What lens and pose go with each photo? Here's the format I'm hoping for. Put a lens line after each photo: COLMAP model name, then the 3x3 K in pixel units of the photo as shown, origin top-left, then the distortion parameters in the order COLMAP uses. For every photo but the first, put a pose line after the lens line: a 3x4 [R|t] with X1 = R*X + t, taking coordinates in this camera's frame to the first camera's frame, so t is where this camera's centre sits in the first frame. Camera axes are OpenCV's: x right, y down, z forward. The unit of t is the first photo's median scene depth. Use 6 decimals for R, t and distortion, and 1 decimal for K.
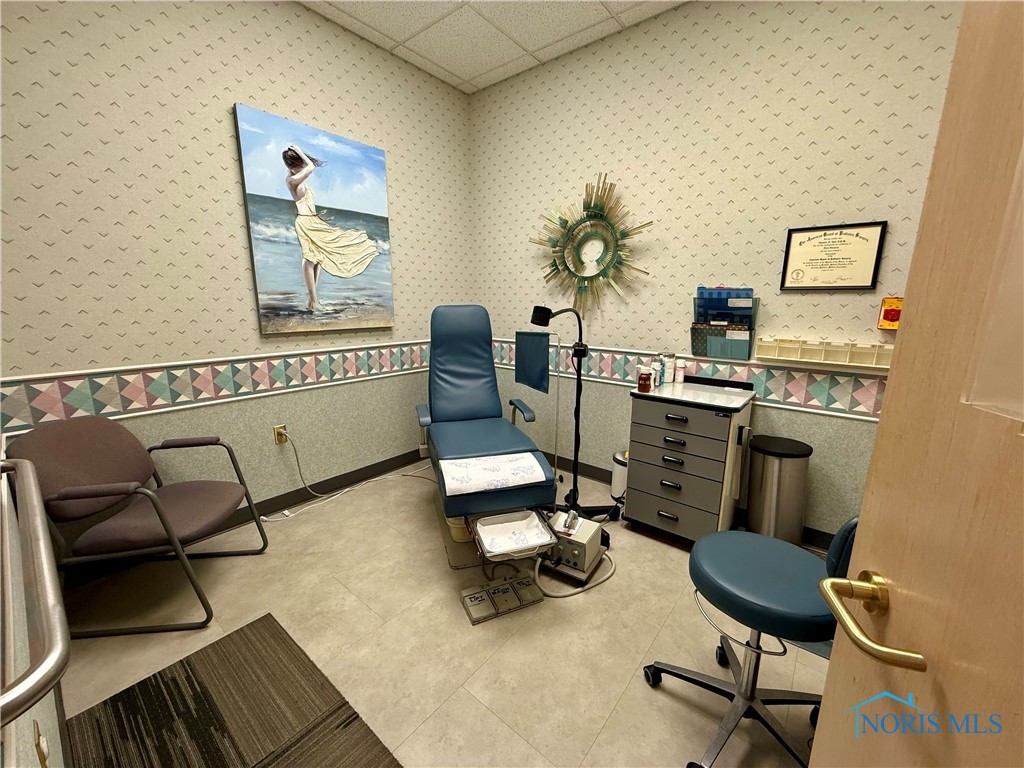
lens RADIAL K [[407.8, 0, 511.4], [0, 407.8, 385.5], [0, 0, 1]] dist [-0.000023, -0.000231]
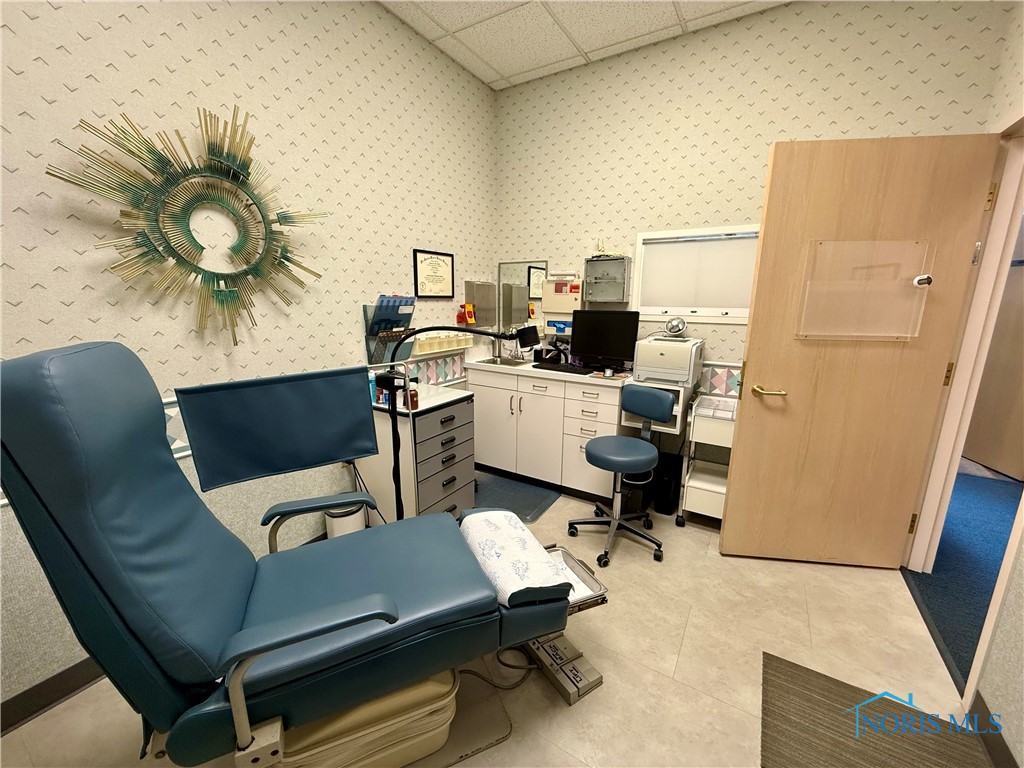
lens RADIAL K [[407.8, 0, 513.4], [0, 407.8, 387.5], [0, 0, 1]] dist [-0.000023, -0.000231]
pose [[-0.136516, -0.220021, 0.965896, -0.591582], [0.203252, 0.948060, 0.244685, -0.209788], [-0.969563, 0.229723, -0.084705, 0.842833]]
